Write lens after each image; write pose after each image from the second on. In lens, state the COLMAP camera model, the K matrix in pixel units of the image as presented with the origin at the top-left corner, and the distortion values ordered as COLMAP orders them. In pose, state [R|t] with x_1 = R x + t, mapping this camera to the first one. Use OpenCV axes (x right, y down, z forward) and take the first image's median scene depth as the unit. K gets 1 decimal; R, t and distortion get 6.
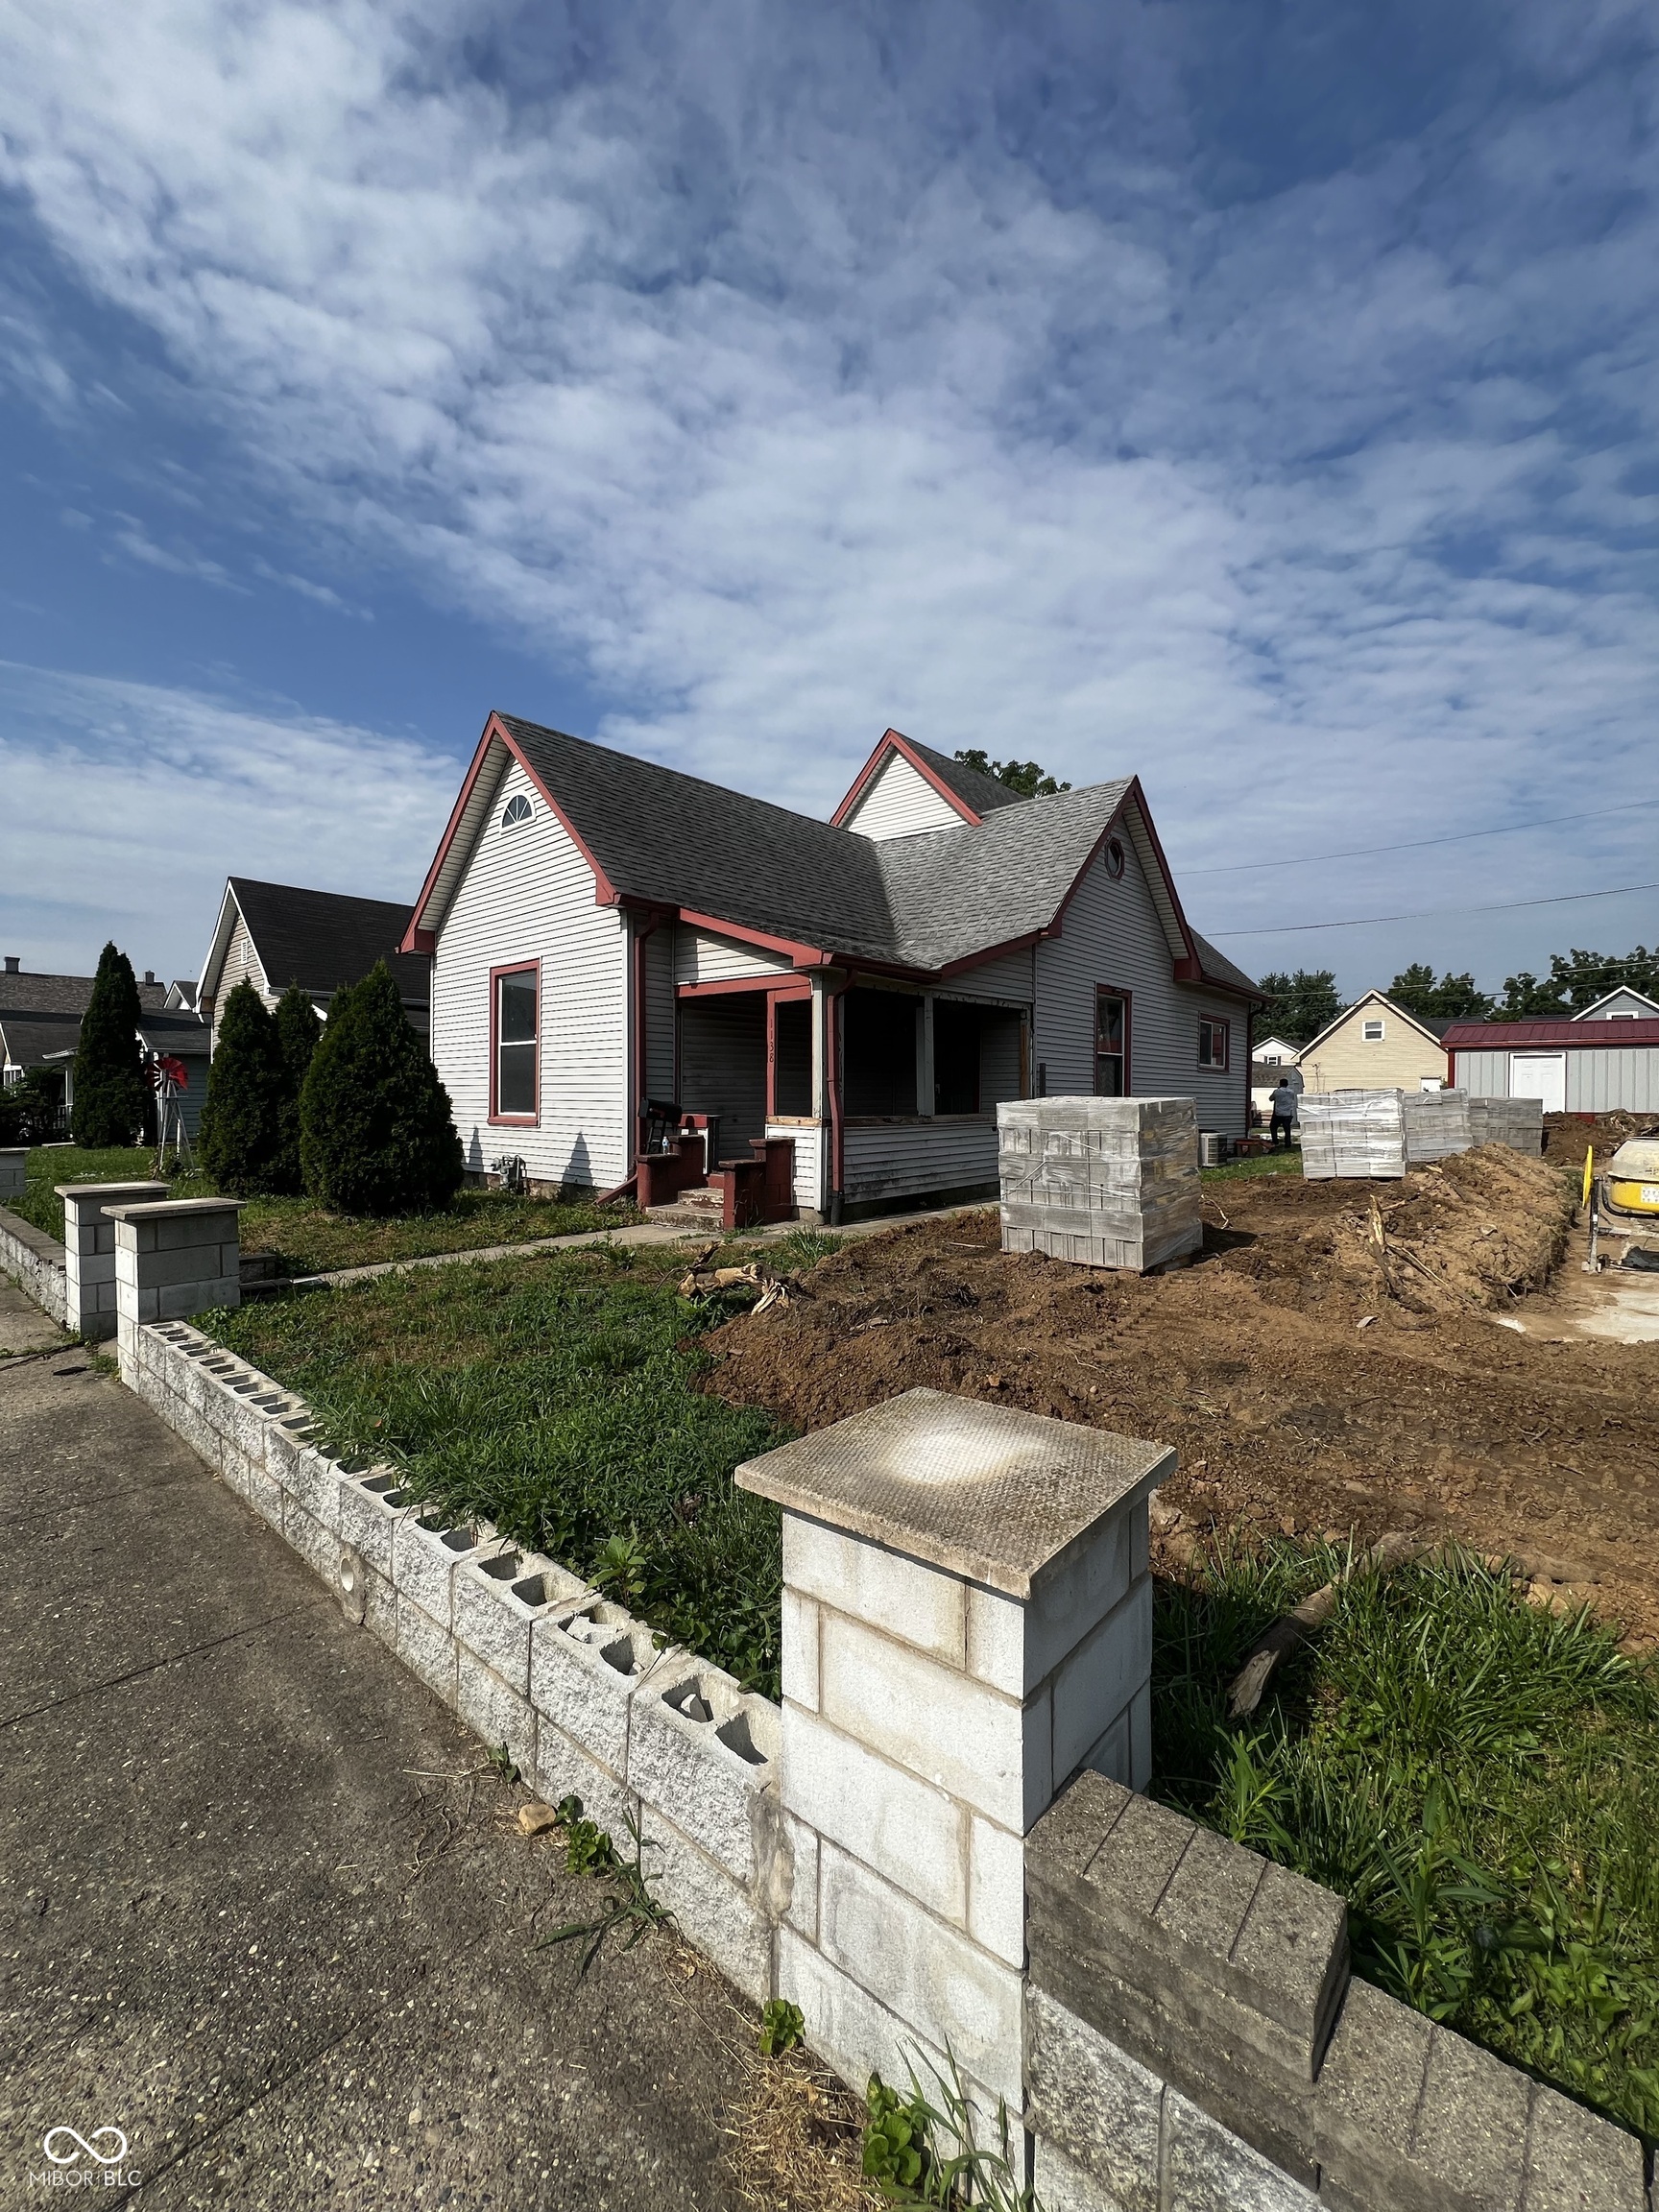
lens RADIAL K [[875.7, 0, 829.5], [0, 875.7, 1106.0], [0, 0, 1]] dist [-0.000547, -0.000213]
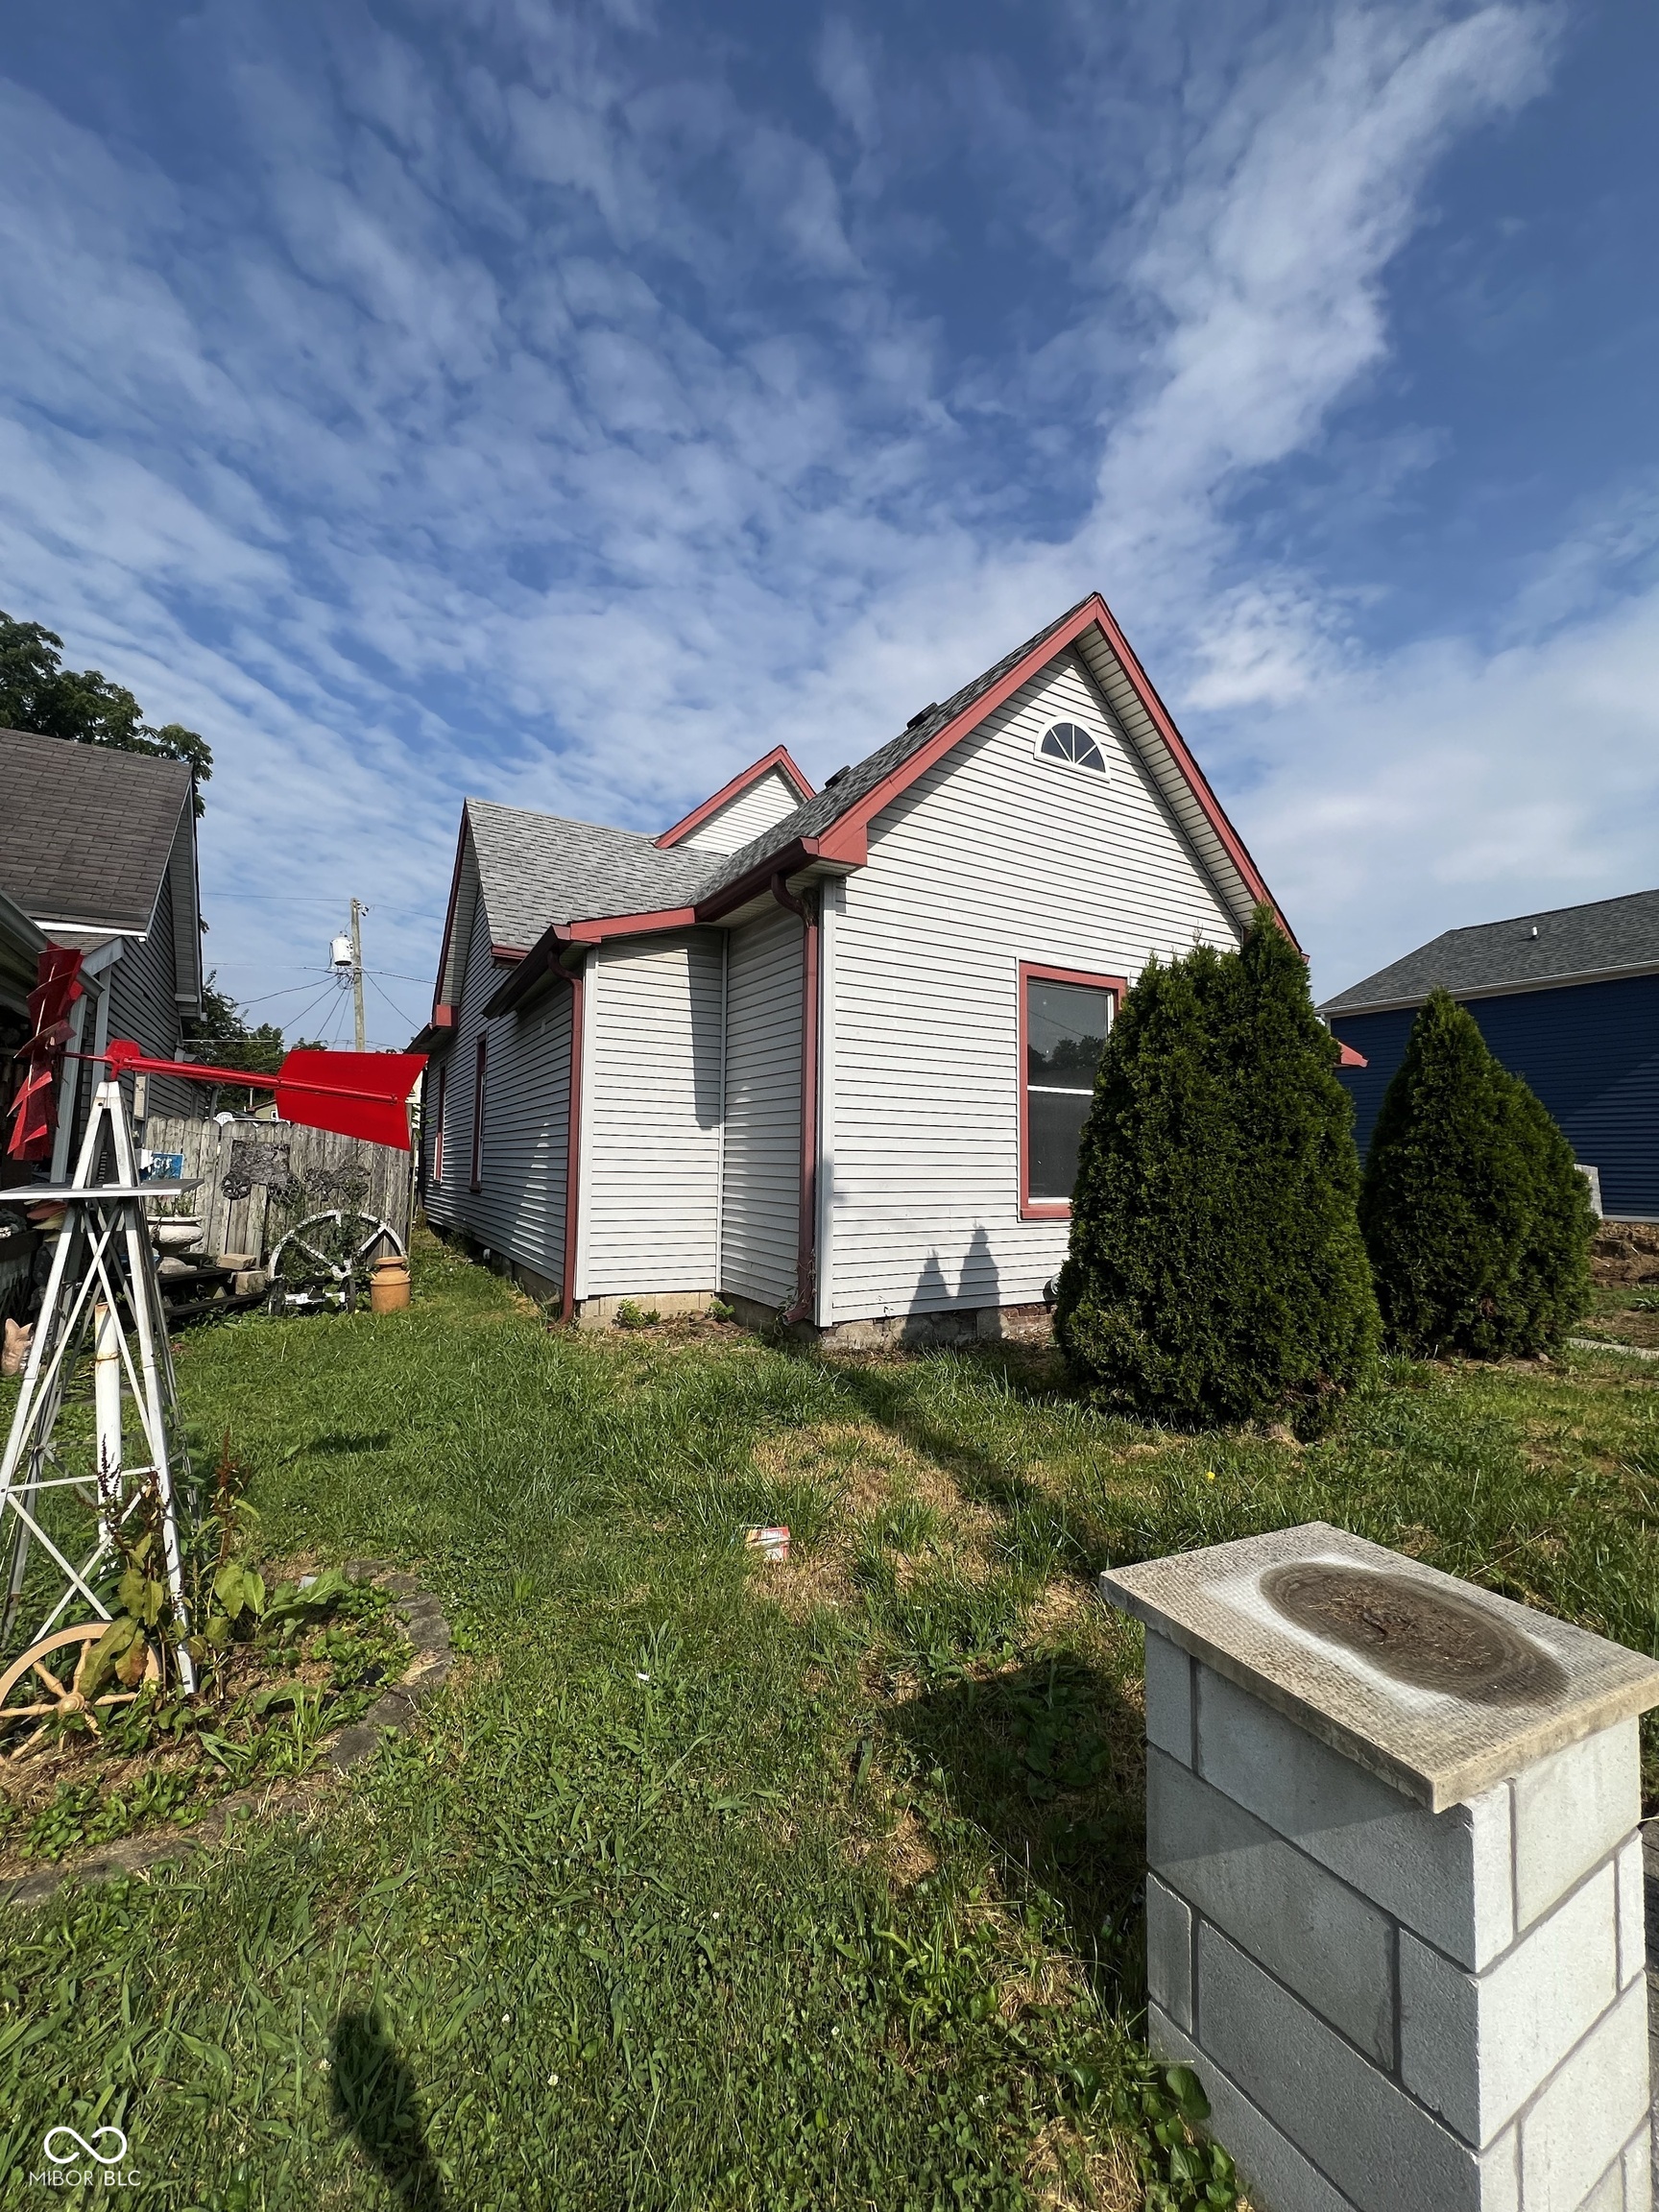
lens RADIAL K [[890.6, 0, 829.5], [0, 890.6, 1106.0], [0, 0, 1]] dist [0.015337, 0.000106]
pose [[0.324811, 0.070598, 0.943140, -1.025596], [-0.007377, 0.997369, -0.072117, -0.012396], [-0.945750, 0.016467, 0.324477, 0.943866]]
